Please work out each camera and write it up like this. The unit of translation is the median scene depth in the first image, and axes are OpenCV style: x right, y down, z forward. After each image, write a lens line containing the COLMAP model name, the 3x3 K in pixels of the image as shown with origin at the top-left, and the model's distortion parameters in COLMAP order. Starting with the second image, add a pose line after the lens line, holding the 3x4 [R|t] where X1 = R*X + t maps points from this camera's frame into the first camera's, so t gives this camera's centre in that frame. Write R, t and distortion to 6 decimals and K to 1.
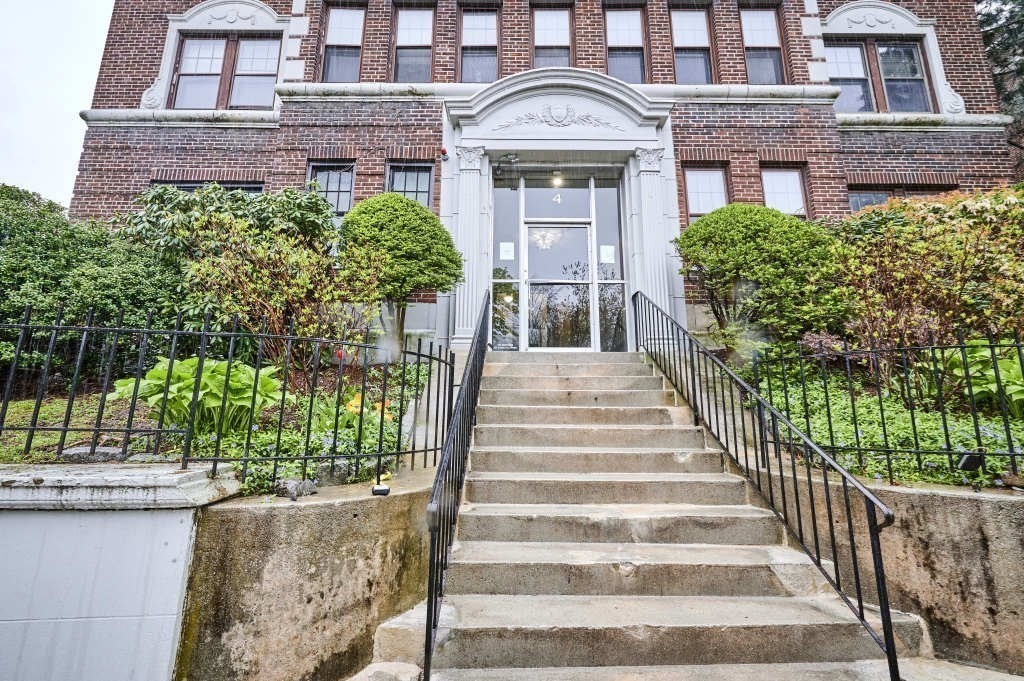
lens RADIAL K [[405.0, 0, 511.9], [0, 405.0, 350.8], [0, 0, 1]] dist [-0.003213, -0.000378]
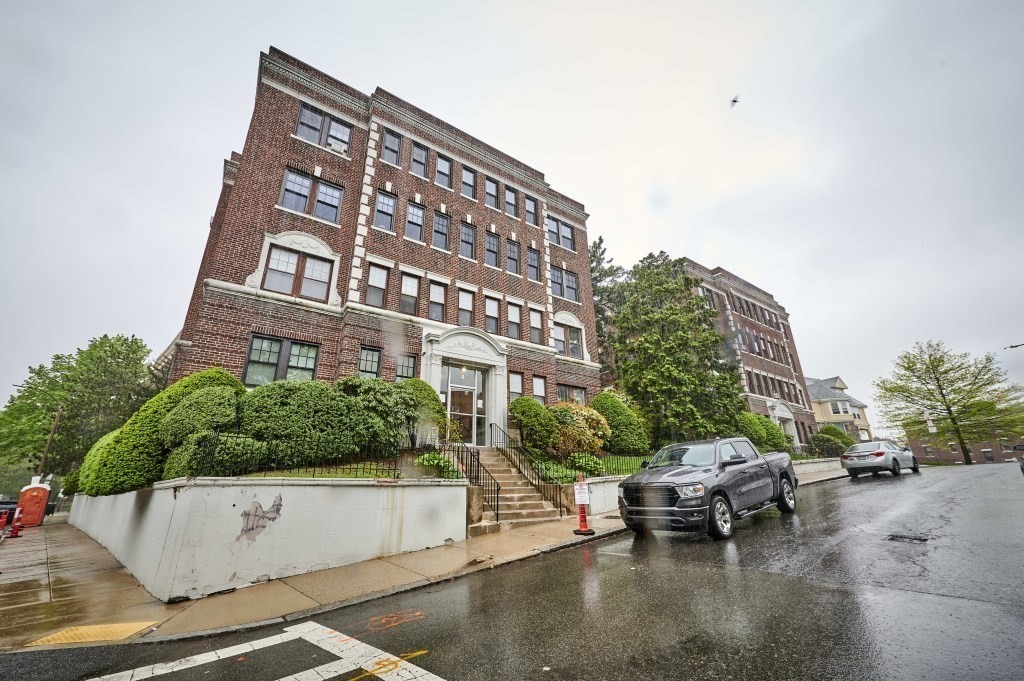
lens RADIAL K [[405.0, 0, 511.9], [0, 405.0, 350.8], [0, 0, 1]] dist [-0.003213, -0.000378]
pose [[0.814695, 0.167577, 0.555148, -0.990973], [-0.077768, 0.980260, -0.181776, -0.122967], [-0.574651, 0.104920, 0.811646, -1.085718]]
